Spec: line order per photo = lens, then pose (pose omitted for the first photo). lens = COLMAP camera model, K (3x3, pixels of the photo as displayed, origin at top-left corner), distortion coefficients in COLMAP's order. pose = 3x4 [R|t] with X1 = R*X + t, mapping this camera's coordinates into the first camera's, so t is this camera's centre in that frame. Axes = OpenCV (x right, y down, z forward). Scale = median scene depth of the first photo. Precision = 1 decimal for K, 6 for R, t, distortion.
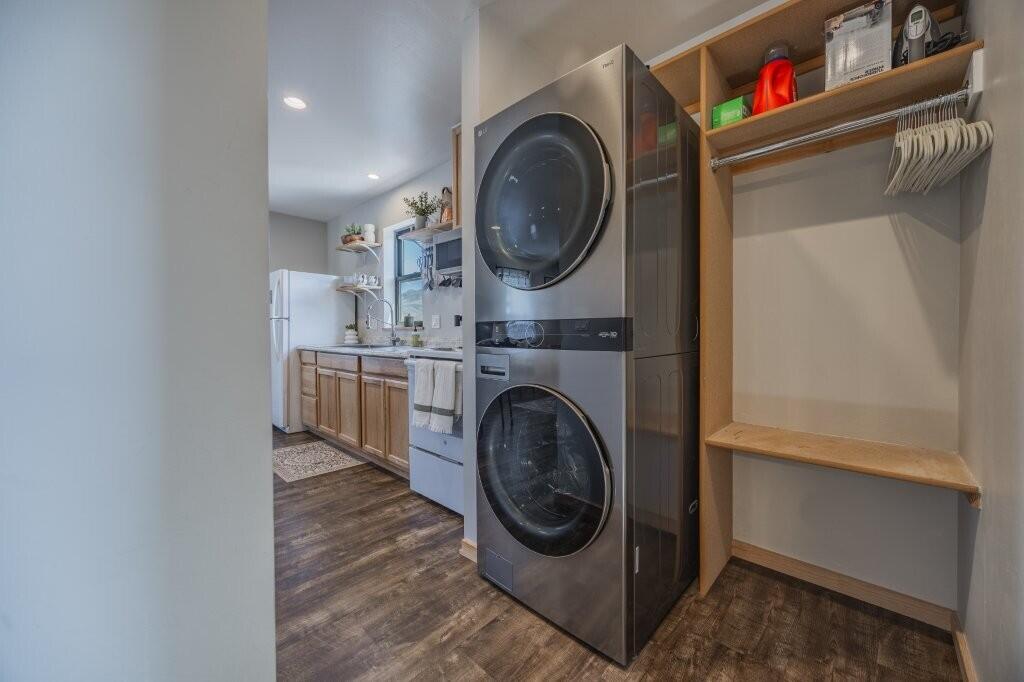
lens RADIAL K [[385.1, 0, 510.2], [0, 385.1, 340.6], [0, 0, 1]] dist [-0.003002, 0.000509]
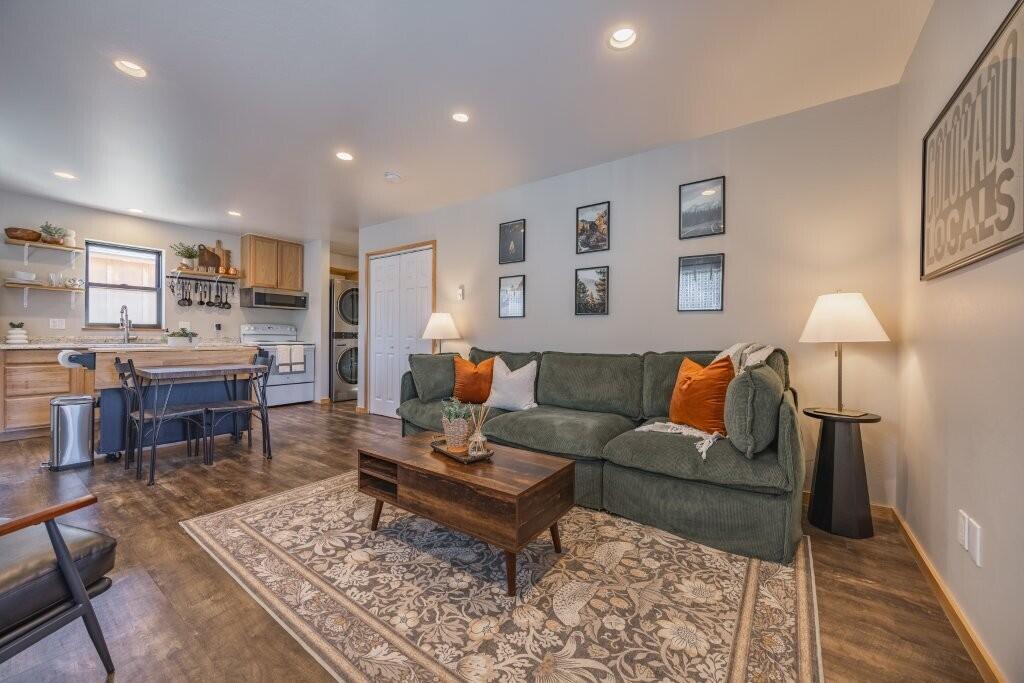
lens RADIAL K [[385.1, 0, 512.3], [0, 385.1, 336.4], [0, 0, 1]] dist [-0.003002, 0.000509]
pose [[-0.143663, -0.003660, 0.989620, -2.076329], [0.005681, 0.999974, 0.004523, -0.008509], [-0.989610, 0.006272, -0.143638, -0.073348]]
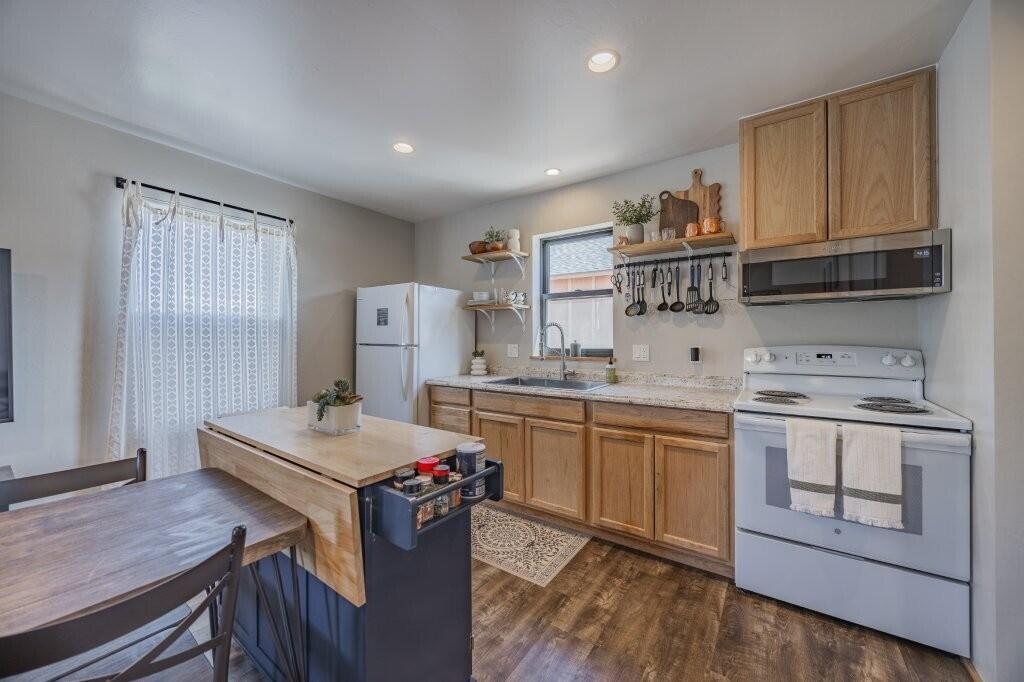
lens RADIAL K [[385.1, 0, 510.1], [0, 385.1, 337.5], [0, 0, 1]] dist [-0.003002, 0.000509]
pose [[0.987657, -0.004604, 0.156568, -0.656490], [0.007669, 0.999790, -0.018978, -0.074571], [-0.156447, 0.019945, 0.987485, 0.253353]]
